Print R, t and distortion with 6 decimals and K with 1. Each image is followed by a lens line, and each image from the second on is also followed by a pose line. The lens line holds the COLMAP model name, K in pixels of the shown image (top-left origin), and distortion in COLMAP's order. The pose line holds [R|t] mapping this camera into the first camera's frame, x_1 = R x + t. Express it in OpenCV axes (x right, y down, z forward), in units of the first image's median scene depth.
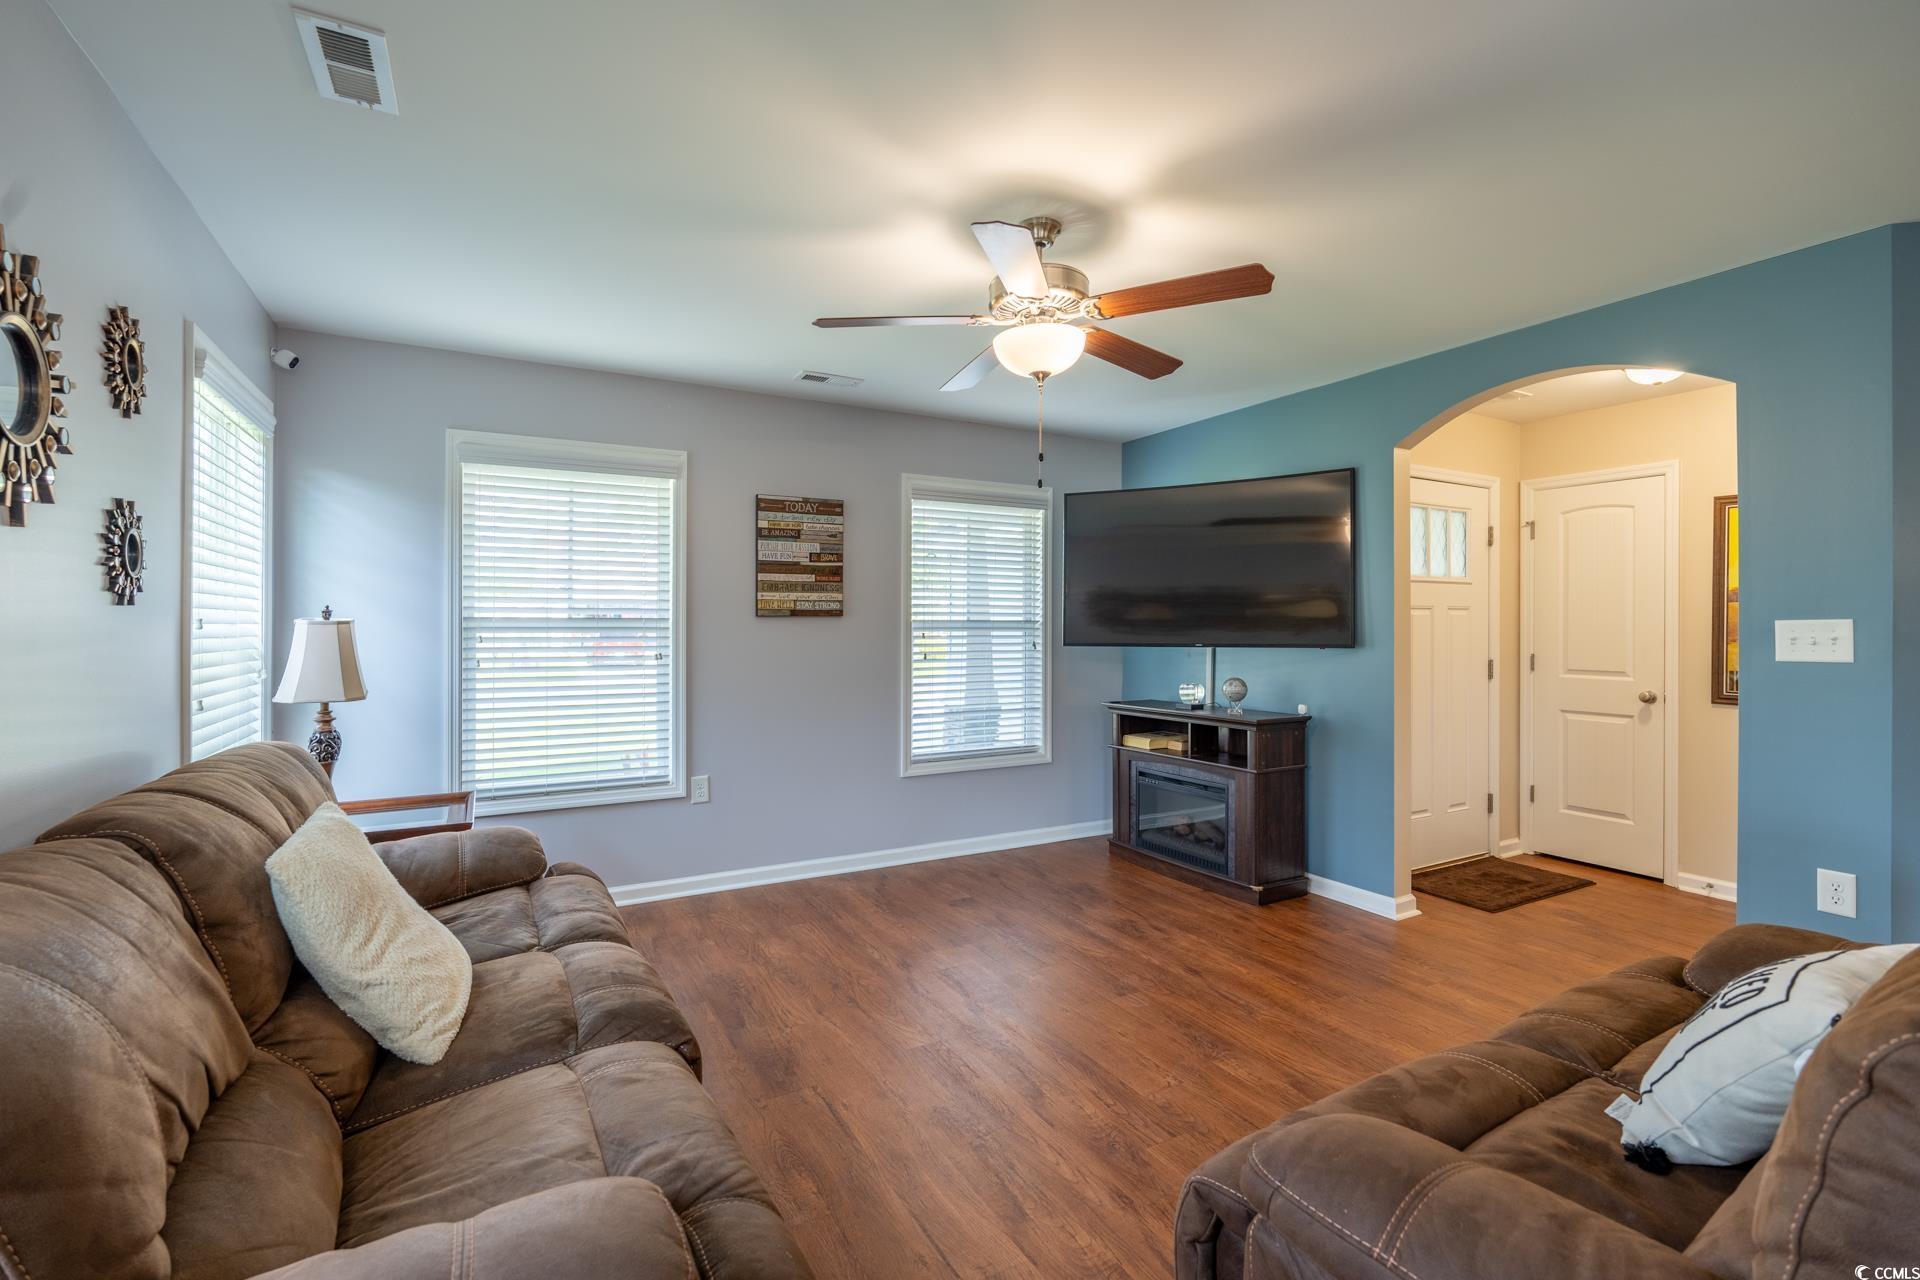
lens RADIAL K [[854.0, 0, 963.2], [0, 854.0, 627.2], [0, 0, 1]] dist [-0.005365, 0.001122]
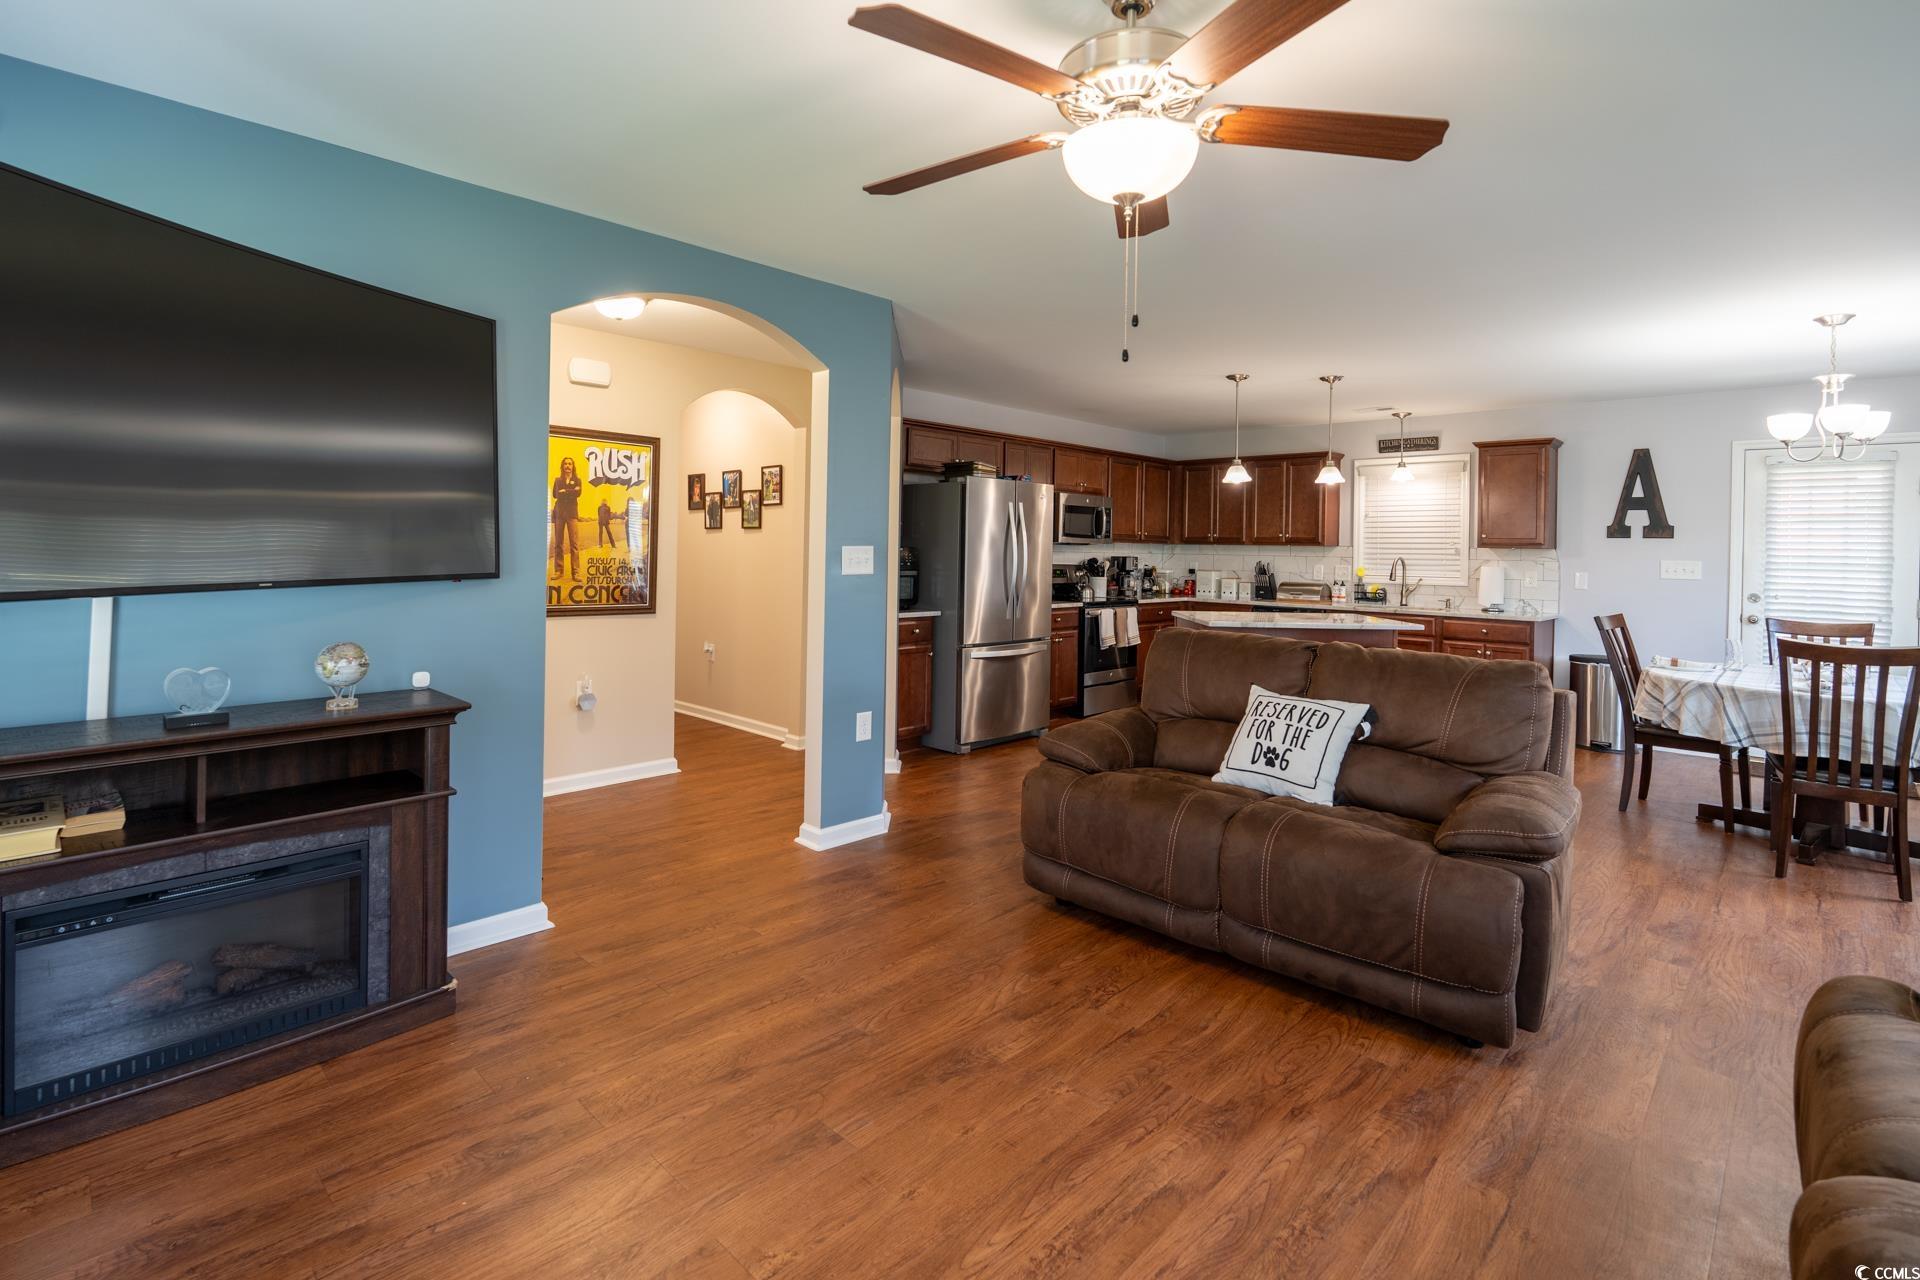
lens RADIAL K [[903.8, 0, 964.4], [0, 903.8, 545.9], [0, 0, 1]] dist [-0.008926, 0.000342]
pose [[-0.292334, -0.004095, 0.956308, -0.339246], [-0.012326, 0.999924, 0.000514, -0.006345], [-0.956237, -0.011637, -0.292362, 0.789392]]
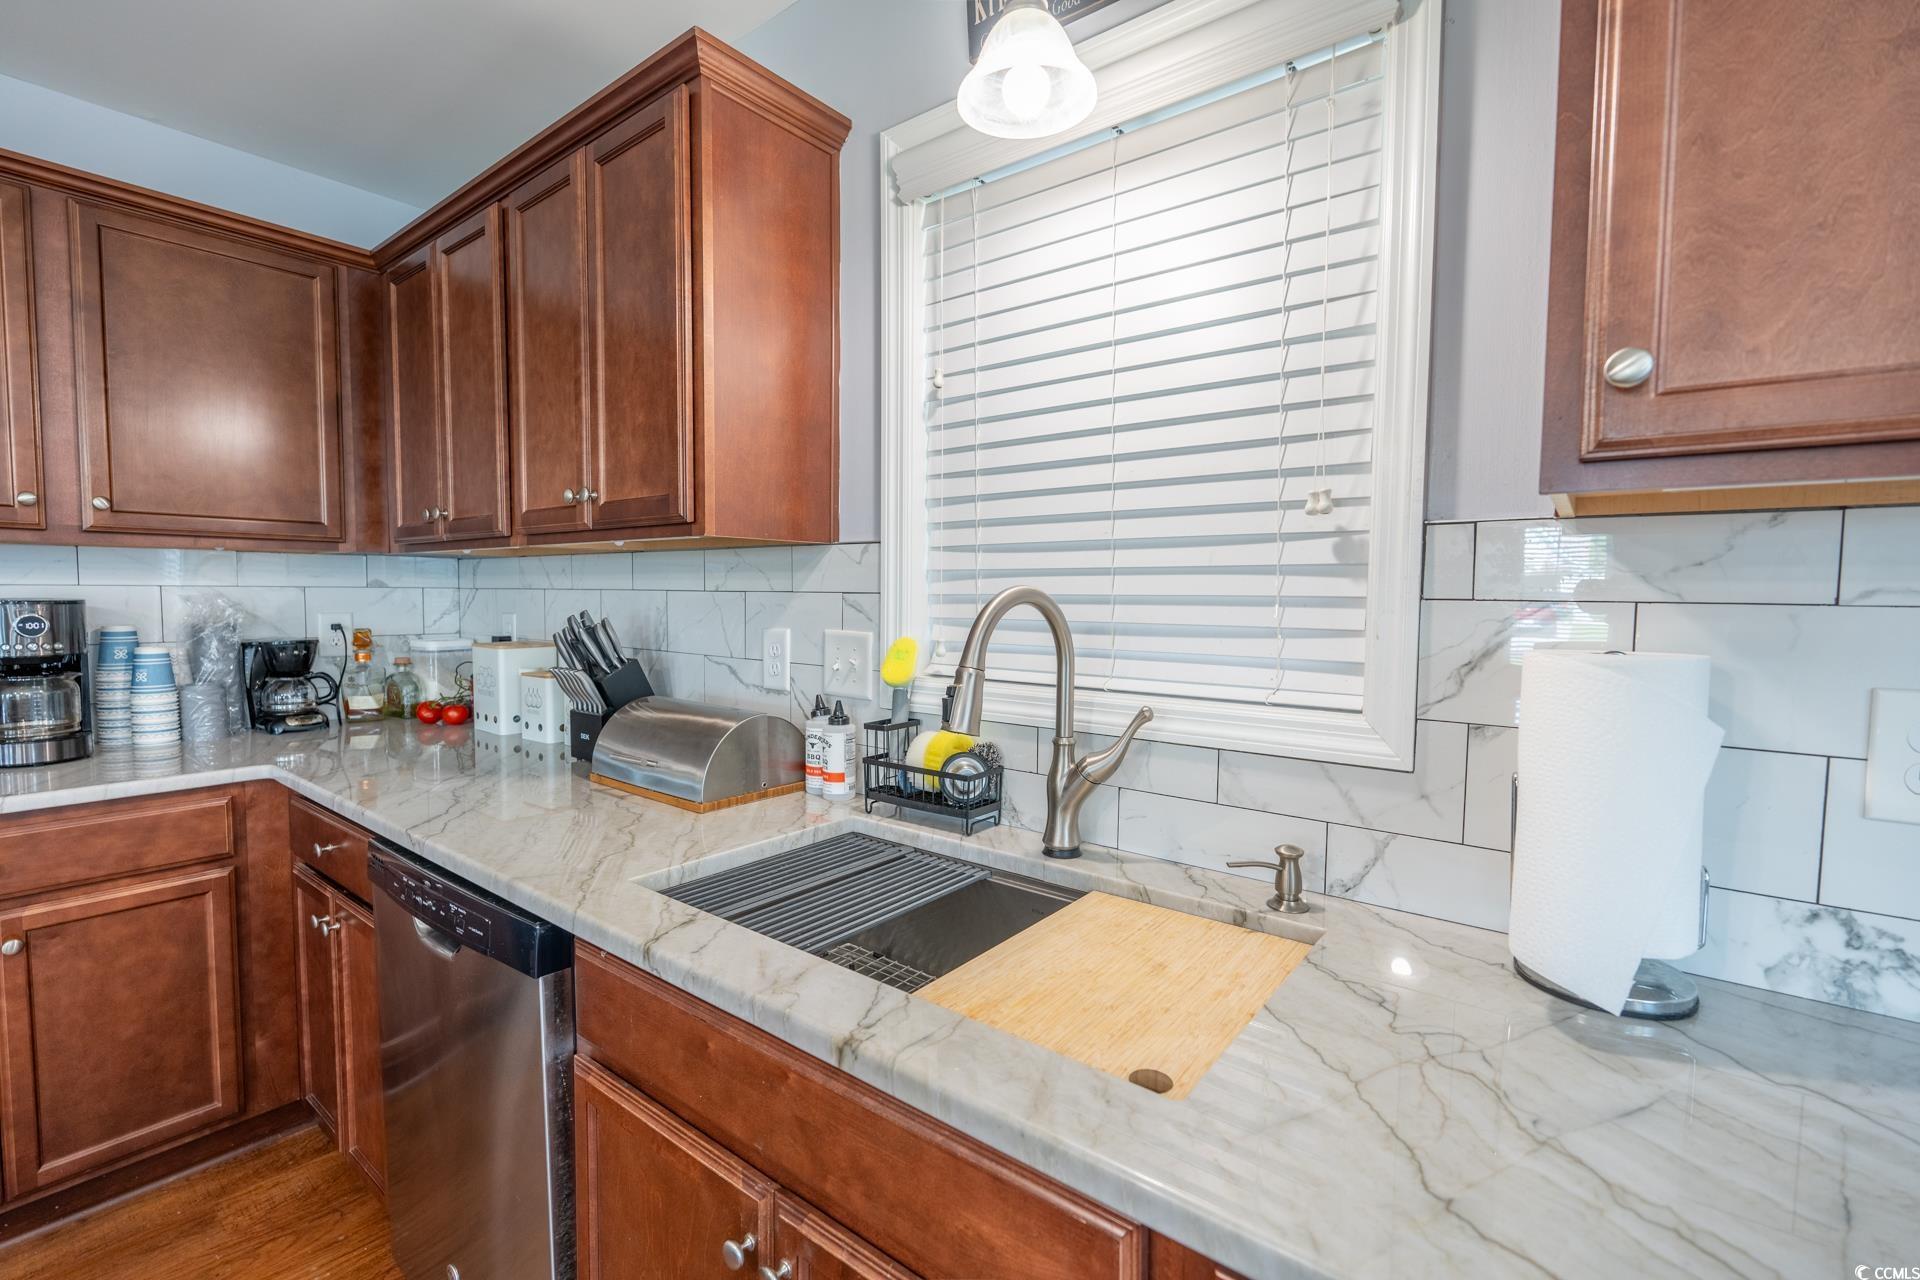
lens RADIAL K [[854.0, 0, 958.2], [0, 854.0, 626.9], [0, 0, 1]] dist [-0.005365, 0.001122]
pose [[-0.374141, -0.048562, 0.926100, 0.825504], [-0.001082, 0.998650, 0.051929, 0.003733], [-0.927371, 0.018426, -0.373688, -0.397117]]
